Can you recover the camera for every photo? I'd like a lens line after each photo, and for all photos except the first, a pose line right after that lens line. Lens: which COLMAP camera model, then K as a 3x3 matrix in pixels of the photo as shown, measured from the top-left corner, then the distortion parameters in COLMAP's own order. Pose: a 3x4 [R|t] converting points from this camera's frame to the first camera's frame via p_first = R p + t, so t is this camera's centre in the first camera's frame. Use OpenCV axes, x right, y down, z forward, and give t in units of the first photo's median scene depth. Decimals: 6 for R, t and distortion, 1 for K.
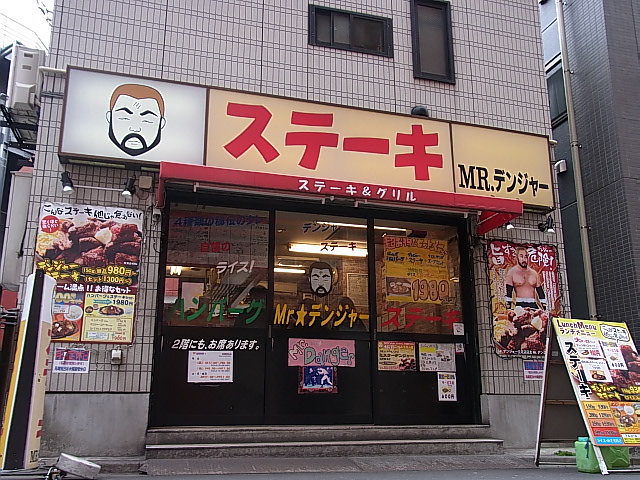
lens RADIAL K [[537.5, 0, 296.7], [0, 537.5, 262.4], [0, 0, 1]] dist [-0.096145, 0.019778]
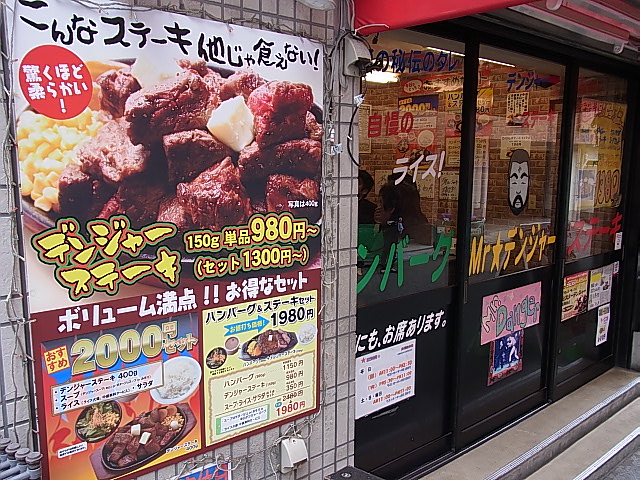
lens RADIAL K [[550.5, 0, 320.0], [0, 550.5, 240.0], [0, 0, 1]] dist [-0.098192, 0.006901]
pose [[0.893953, -0.066091, 0.443260, -0.446758], [-0.095353, 0.938370, 0.332220, -0.093881], [-0.437898, -0.339255, 0.832557, 0.658287]]
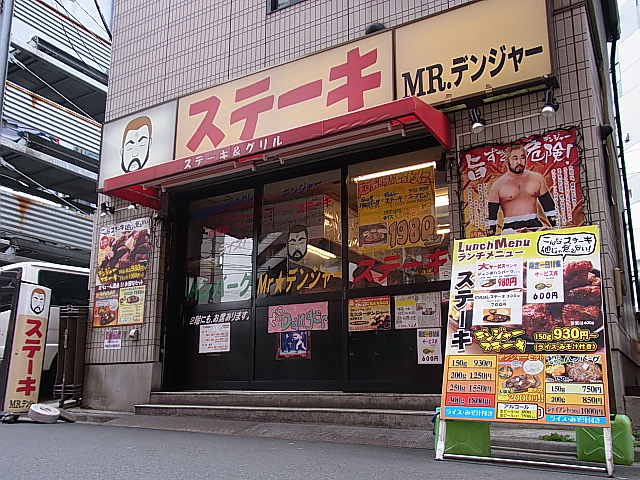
lens RADIAL K [[550.5, 0, 320.0], [0, 550.5, 240.0], [0, 0, 1]] dist [-0.098192, 0.006901]
pose [[0.713166, -0.187262, -0.675520, 0.835963], [0.172829, 0.980882, -0.089451, 0.136312], [0.679356, -0.052956, 0.731896, 0.328874]]
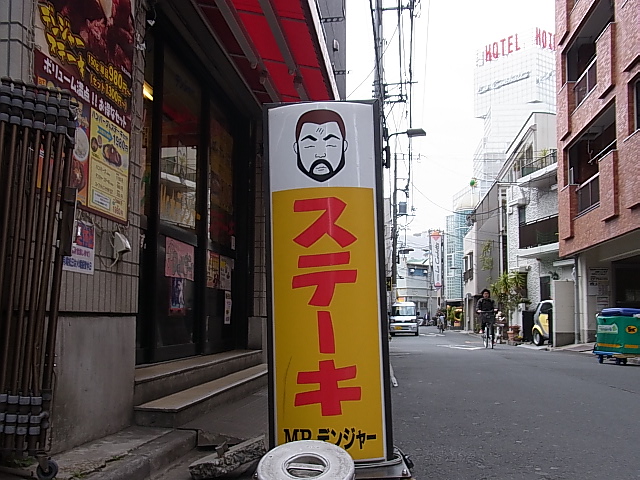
lens RADIAL K [[679.8, 0, 320.0], [0, 679.8, 240.0], [0, 0, 1]] dist [-0.004109, -0.001736]
pose [[0.335346, 0.097986, 0.936985, -0.828481], [-0.201418, 0.979037, -0.030296, 0.140421], [-0.920312, -0.178566, 0.348052, 0.538411]]
